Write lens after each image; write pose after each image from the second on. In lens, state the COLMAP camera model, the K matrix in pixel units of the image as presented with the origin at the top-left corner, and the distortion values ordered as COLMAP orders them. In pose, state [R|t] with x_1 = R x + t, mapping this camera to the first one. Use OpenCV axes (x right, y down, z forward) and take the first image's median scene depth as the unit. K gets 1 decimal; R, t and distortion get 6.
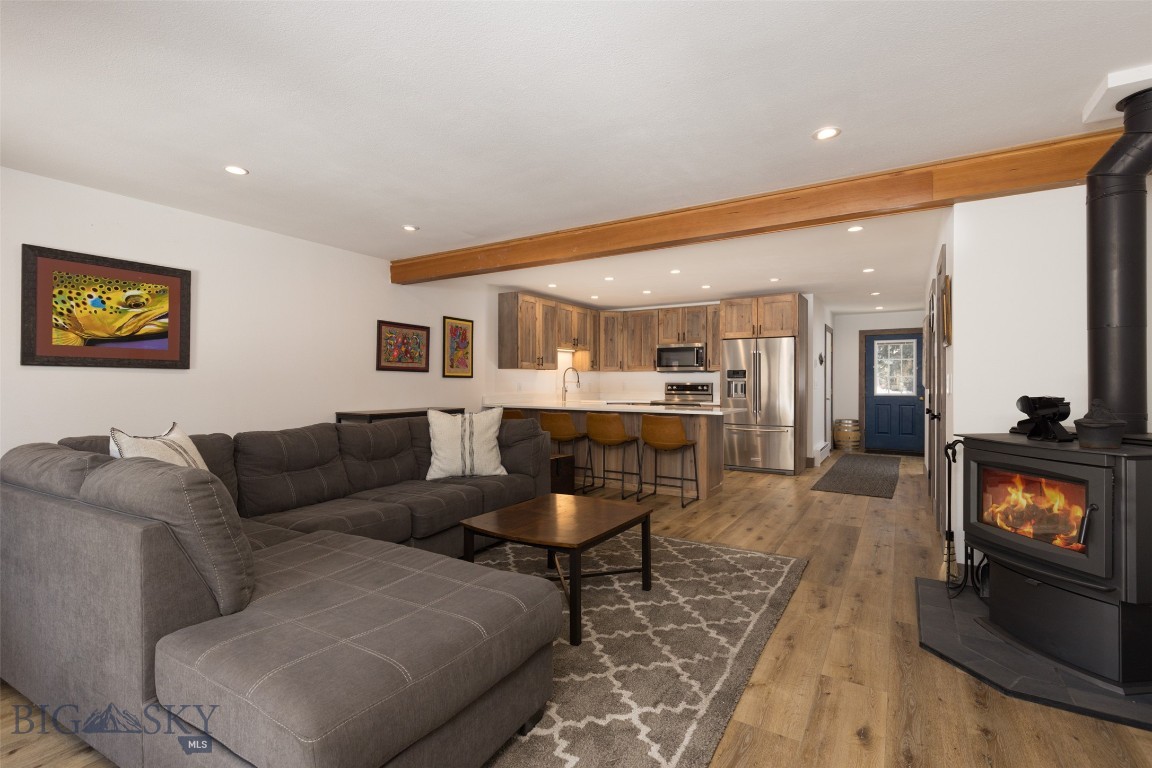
lens RADIAL K [[547.1, 0, 557.8], [0, 547.1, 392.2], [0, 0, 1]] dist [0.013667, -0.000297]
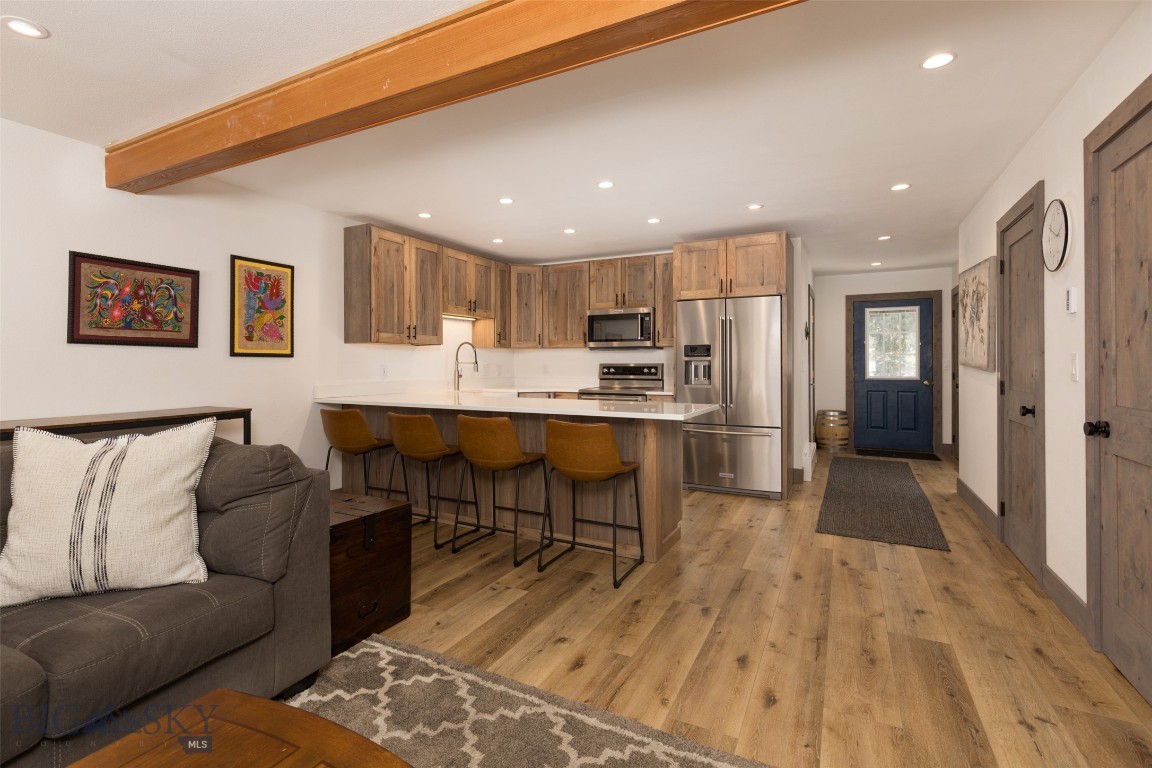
lens RADIAL K [[547.1, 0, 577.6], [0, 547.1, 381.6], [0, 0, 1]] dist [0.013667, -0.000297]
pose [[0.992027, -0.008028, 0.125770, 0.096303], [0.006064, 0.999854, 0.015993, -0.006619], [-0.125880, -0.015102, 0.991930, 0.359769]]
